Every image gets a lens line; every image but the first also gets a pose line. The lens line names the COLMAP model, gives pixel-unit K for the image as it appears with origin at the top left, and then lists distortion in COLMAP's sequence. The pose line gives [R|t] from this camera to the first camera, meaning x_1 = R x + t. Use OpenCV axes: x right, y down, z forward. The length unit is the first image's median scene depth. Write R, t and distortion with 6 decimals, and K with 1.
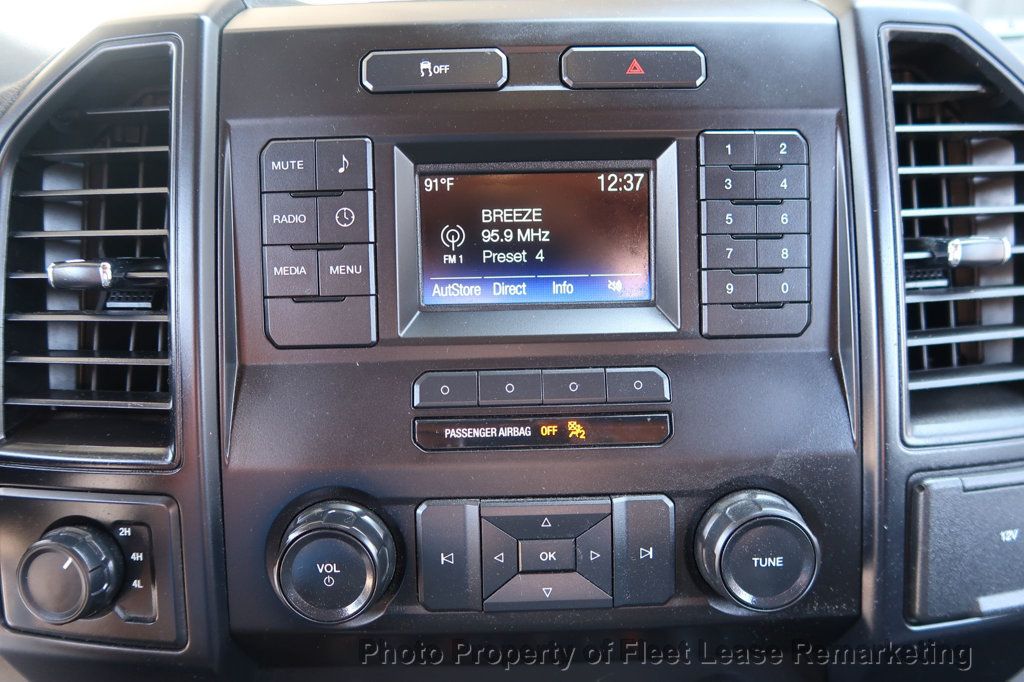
lens RADIAL K [[704.3, 0, 505.6], [0, 704.3, 346.5], [0, 0, 1]] dist [-0.026237, 0.007143]
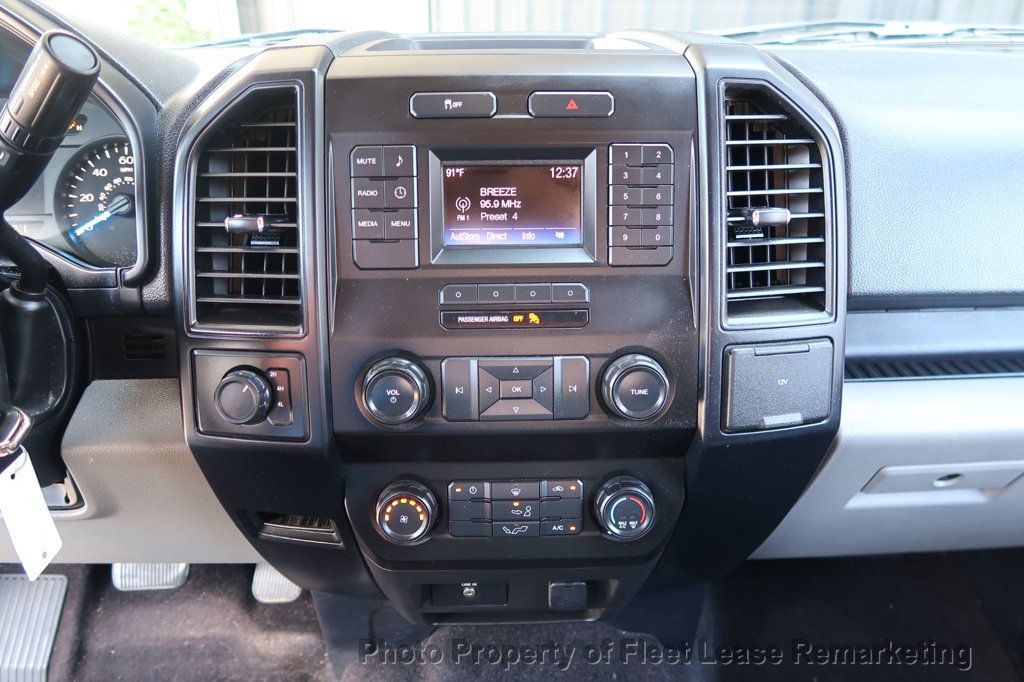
lens RADIAL K [[704.3, 0, 514.9], [0, 704.3, 341.4], [0, 0, 1]] dist [-0.026237, 0.007143]
pose [[0.999776, 0.009329, 0.018987, 0.020414], [-0.010649, 0.997444, 0.070660, 0.052466], [-0.018279, -0.070846, 0.997320, -0.725346]]
